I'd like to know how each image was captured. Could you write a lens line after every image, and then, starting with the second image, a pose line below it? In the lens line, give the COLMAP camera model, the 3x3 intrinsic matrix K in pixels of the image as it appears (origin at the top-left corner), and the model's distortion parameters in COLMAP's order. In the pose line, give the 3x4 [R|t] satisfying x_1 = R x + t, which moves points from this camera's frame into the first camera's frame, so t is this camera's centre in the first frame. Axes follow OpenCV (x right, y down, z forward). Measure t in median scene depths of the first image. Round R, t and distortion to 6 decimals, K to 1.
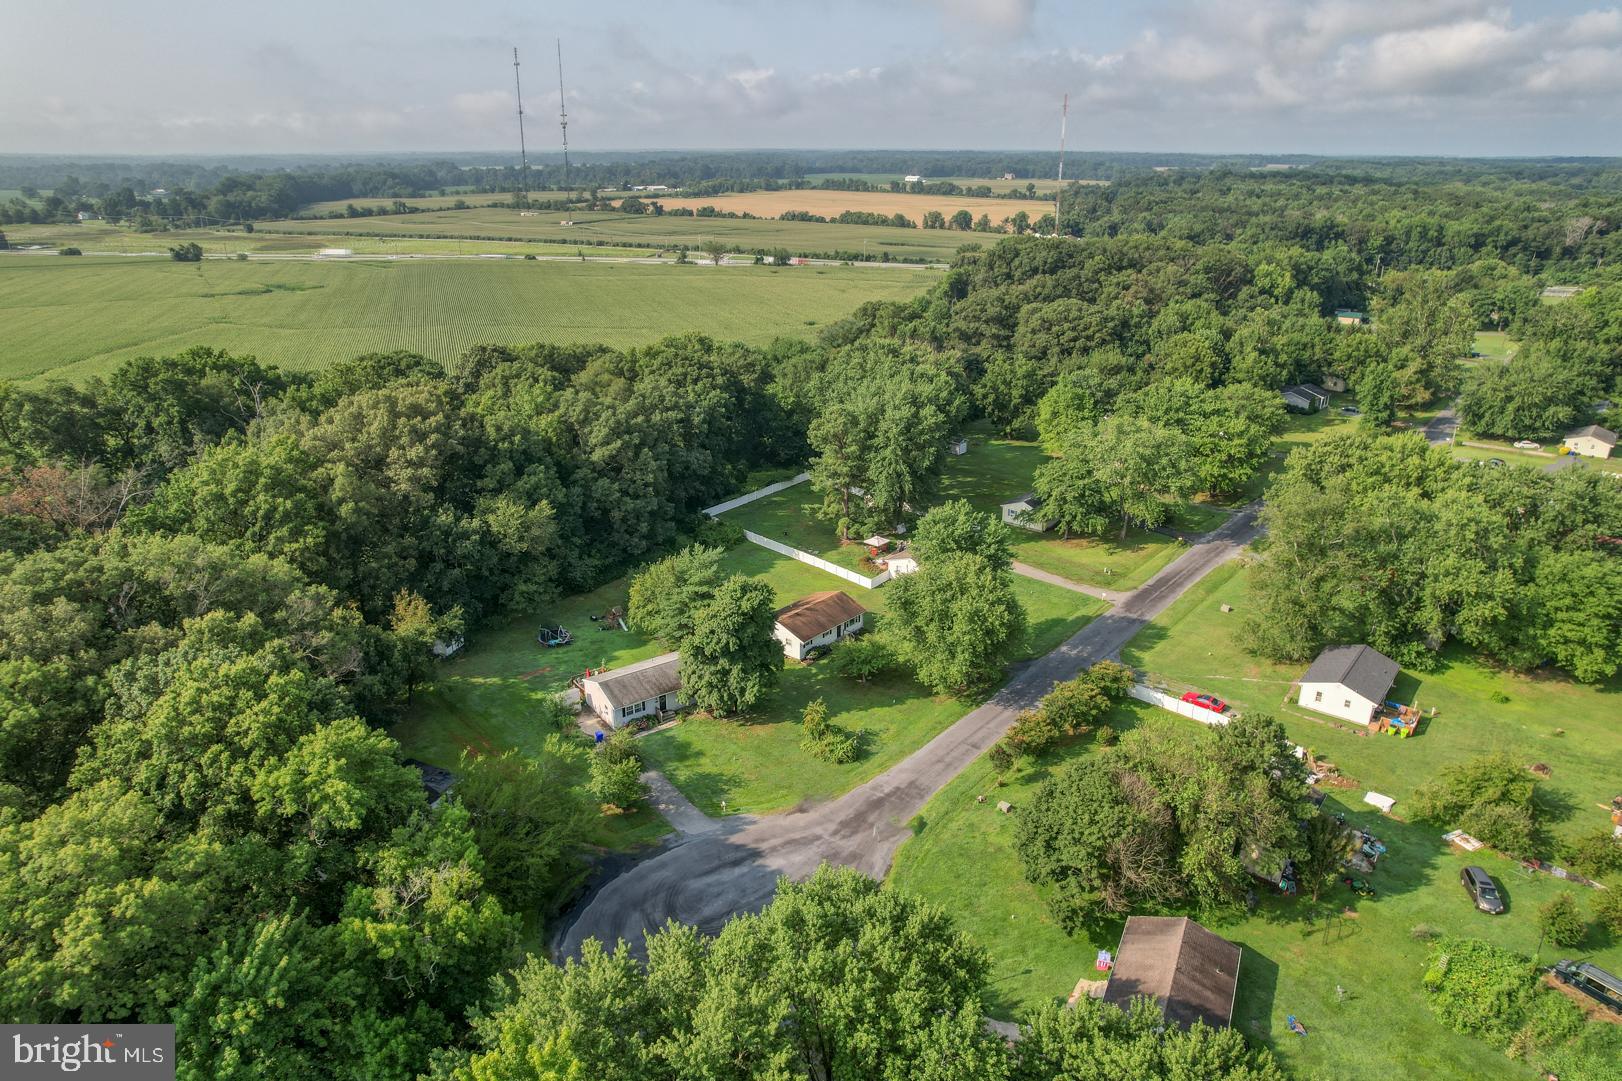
lens RADIAL K [[1015.6, 0, 811.0], [0, 1015.6, 540.5], [0, 0, 1]] dist [-0.079884, 0.055286]
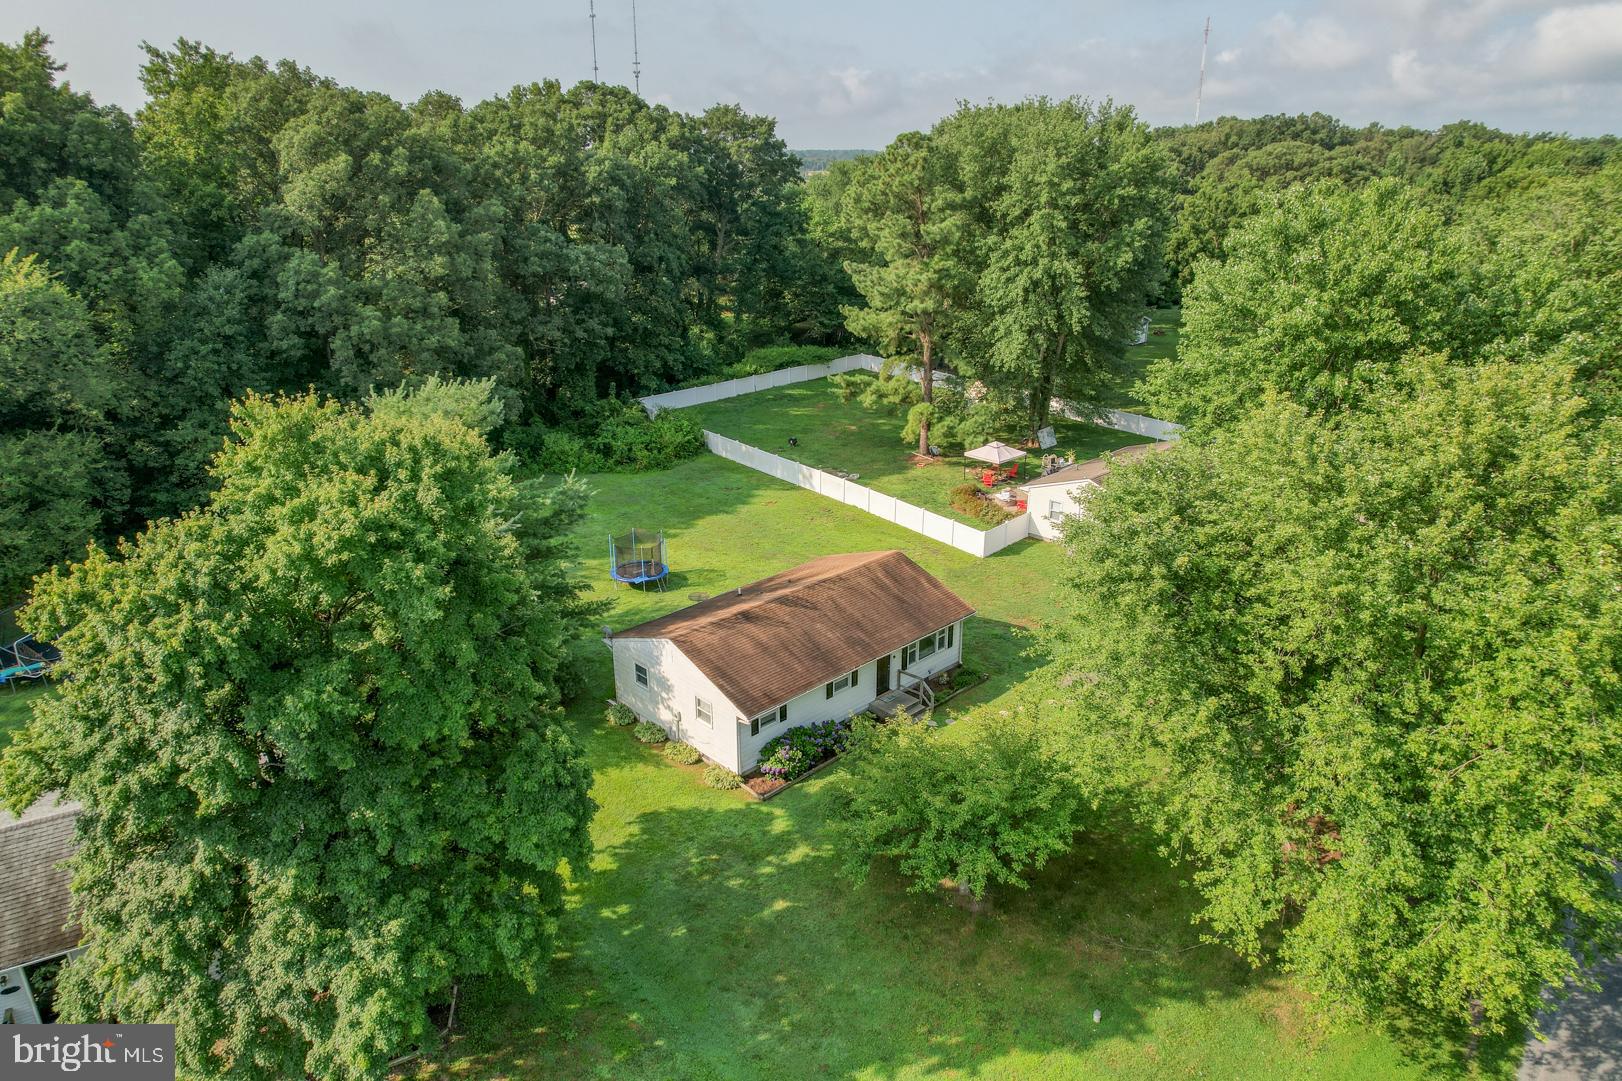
lens RADIAL K [[1015.6, 0, 811.0], [0, 1015.6, 540.5], [0, 0, 1]] dist [-0.079884, 0.055286]
pose [[0.995700, 0.030376, -0.087509, 0.026509], [-0.030543, 0.999533, -0.000569, 0.041487], [0.087451, 0.003239, 0.996164, 0.585034]]
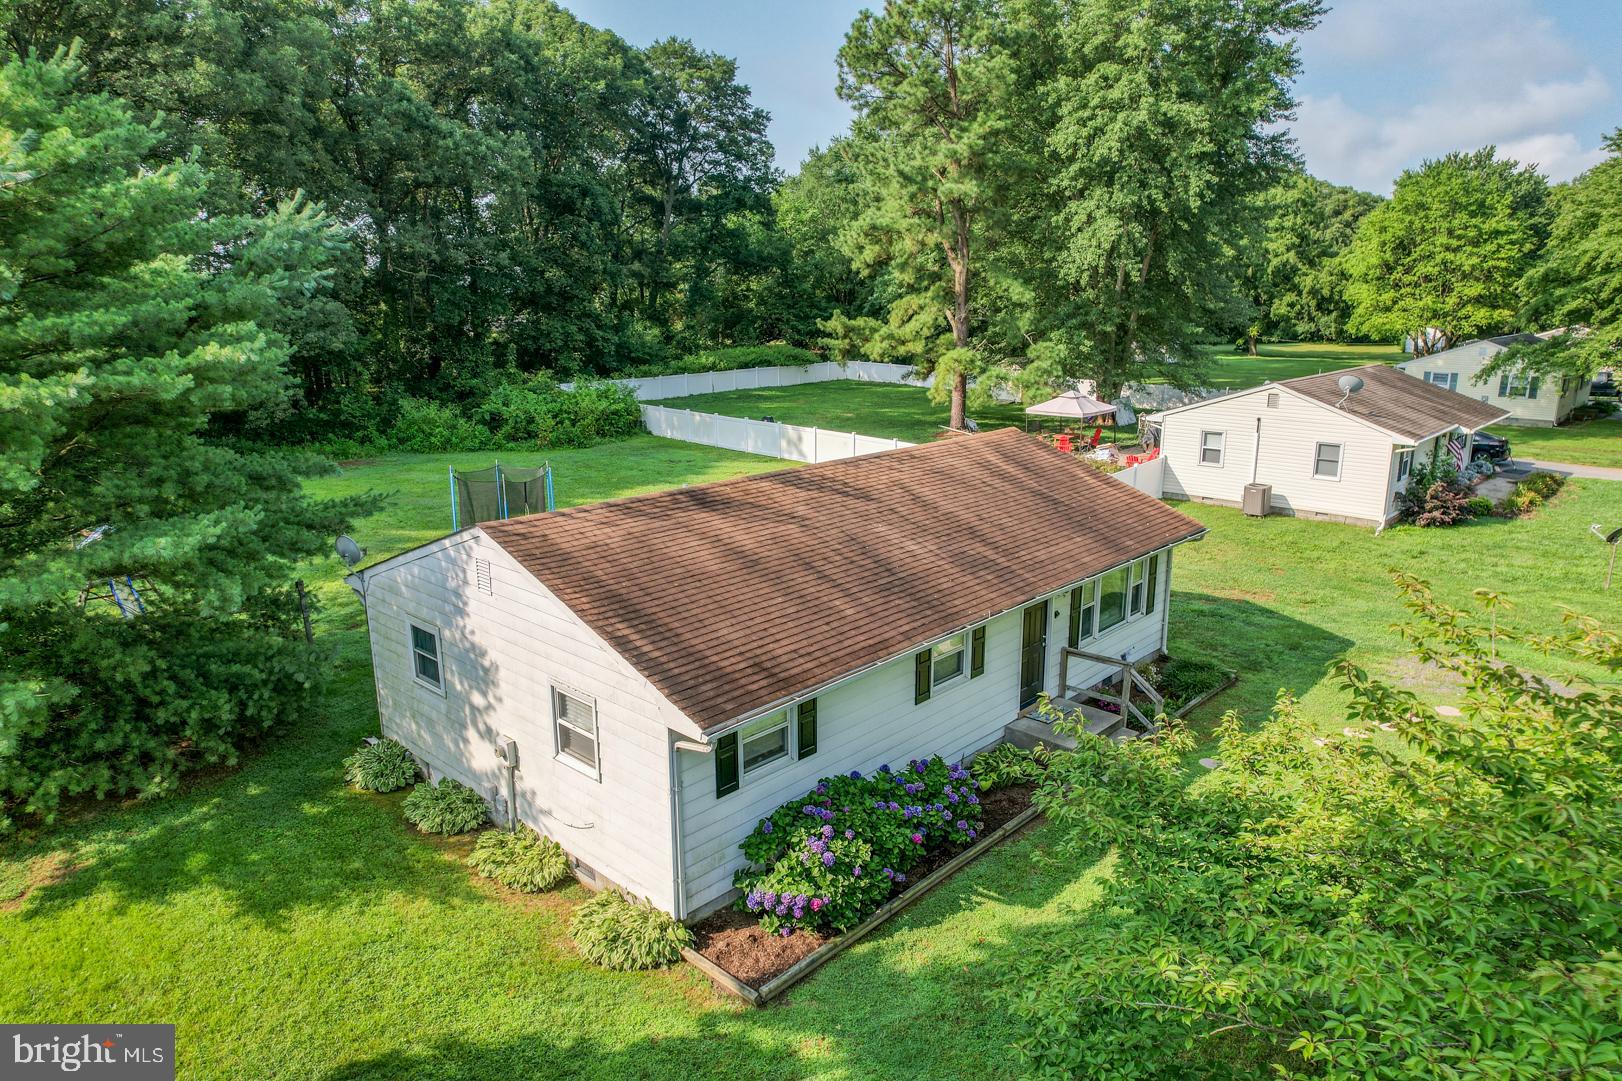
lens RADIAL K [[1015.6, 0, 811.0], [0, 1015.6, 540.5], [0, 0, 1]] dist [-0.079884, 0.055286]
pose [[0.998849, 0.005696, -0.047632, 0.004593], [-0.011527, 0.992334, -0.123044, 0.076651], [0.046566, 0.123451, 0.991257, 0.737794]]
